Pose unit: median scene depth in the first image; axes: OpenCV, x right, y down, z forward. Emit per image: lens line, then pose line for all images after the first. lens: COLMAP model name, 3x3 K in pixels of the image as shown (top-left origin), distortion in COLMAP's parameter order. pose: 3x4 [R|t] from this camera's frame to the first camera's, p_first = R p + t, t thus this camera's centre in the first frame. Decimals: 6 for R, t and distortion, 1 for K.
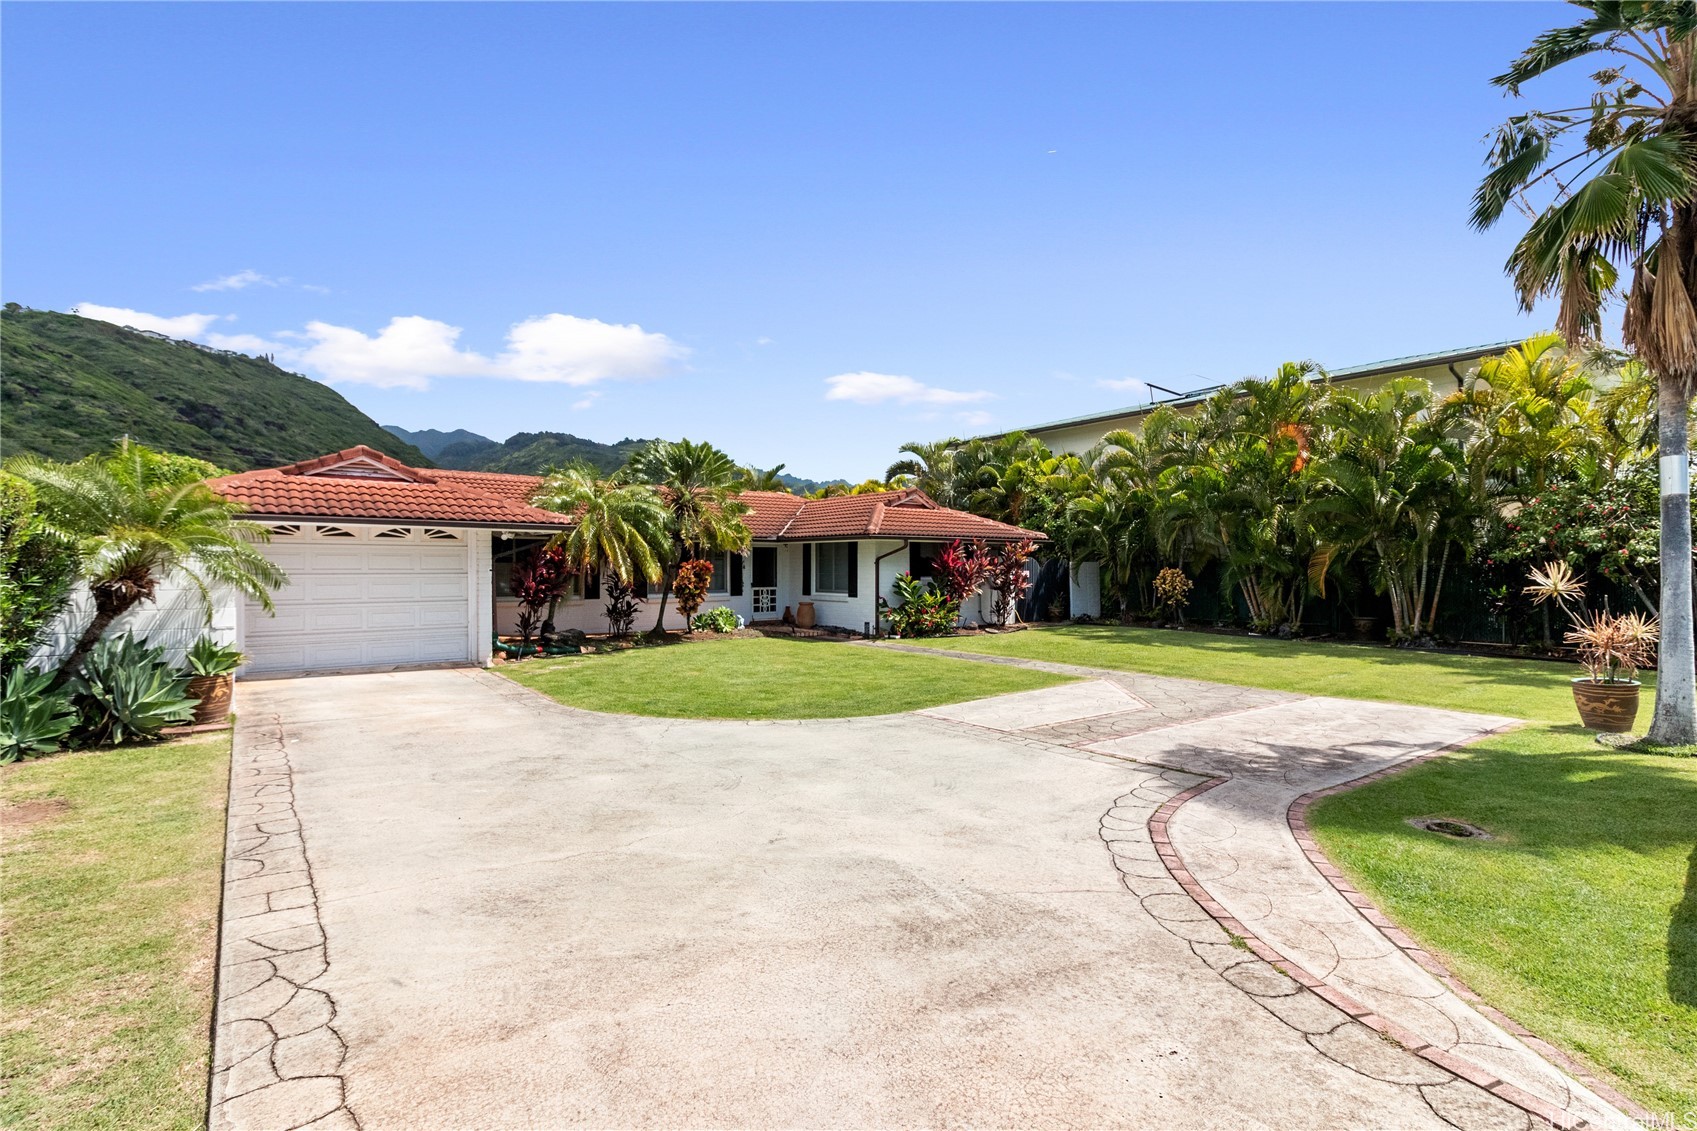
lens RADIAL K [[796.0, 0, 838.0], [0, 796.0, 566.5], [0, 0, 1]] dist [0.008243, -0.000395]
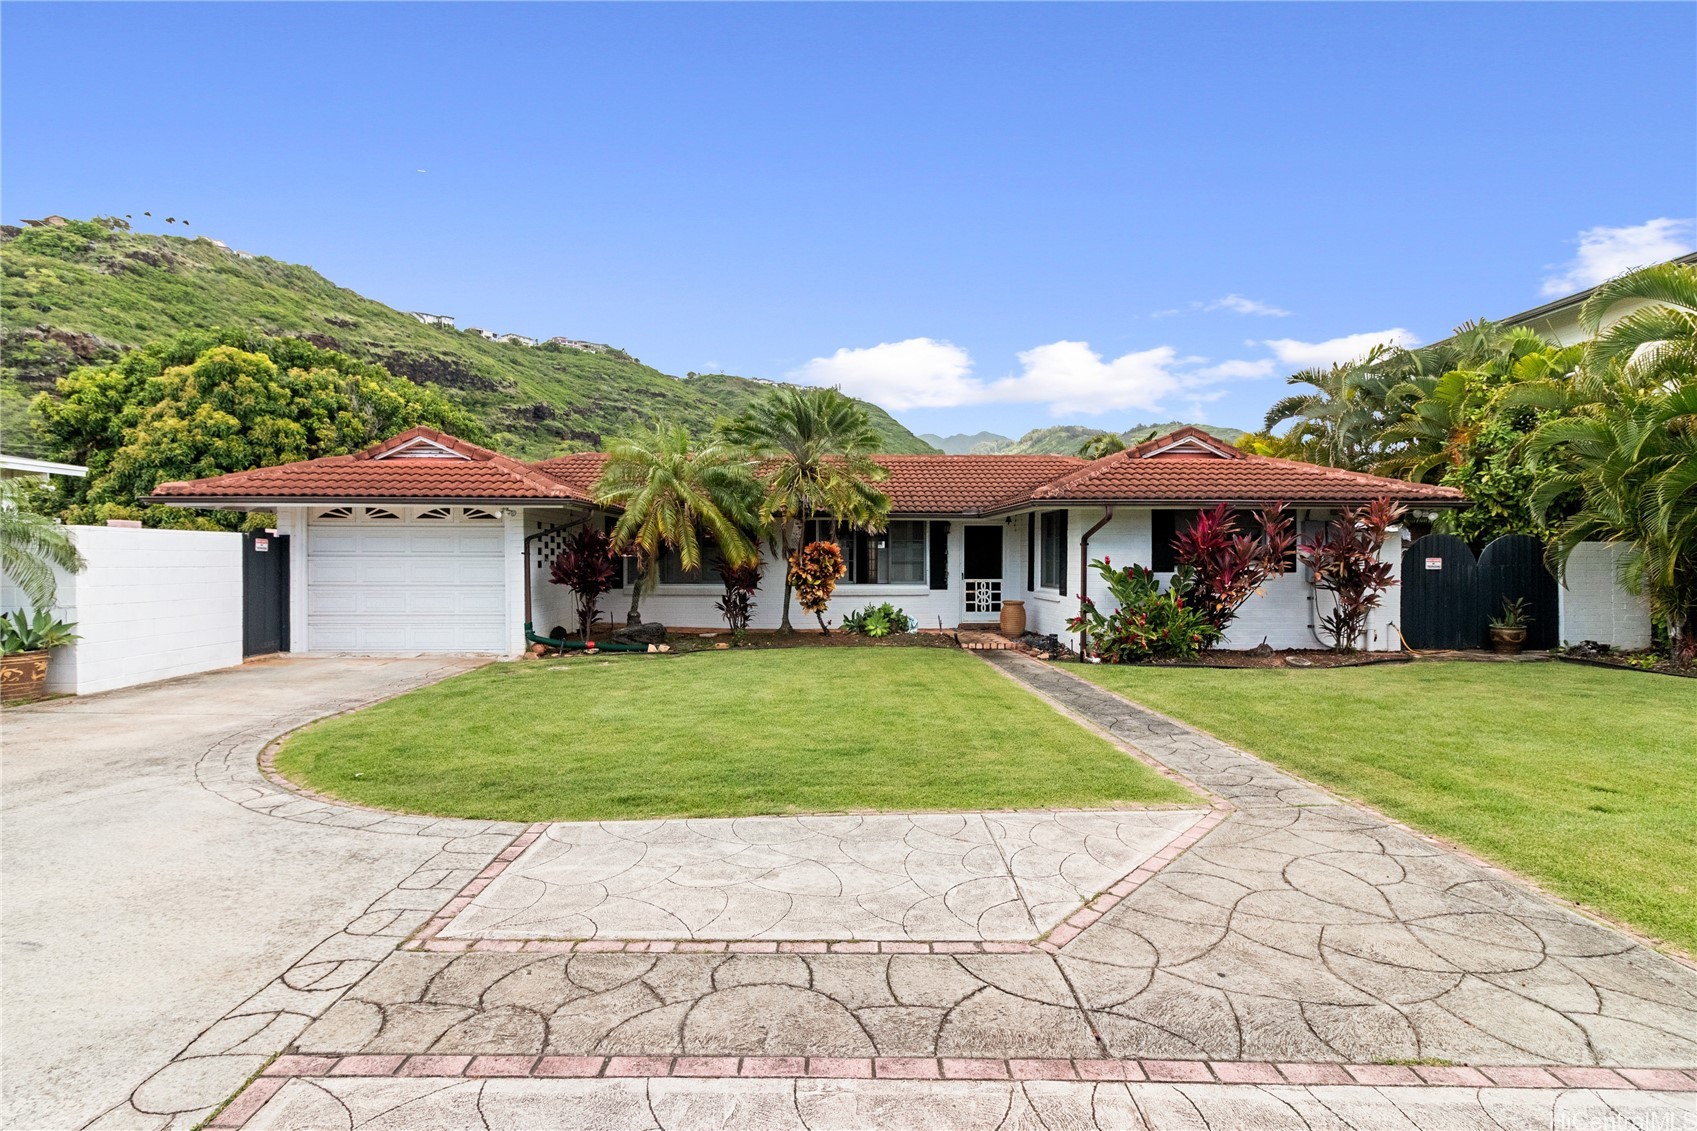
lens RADIAL K [[796.0, 0, 838.0], [0, 796.0, 566.5], [0, 0, 1]] dist [0.008243, -0.000395]
pose [[0.810716, 0.007153, -0.585396, 0.244092], [-0.001371, 0.999946, 0.010319, 0.006854], [0.585438, -0.007563, 0.810682, 0.318904]]
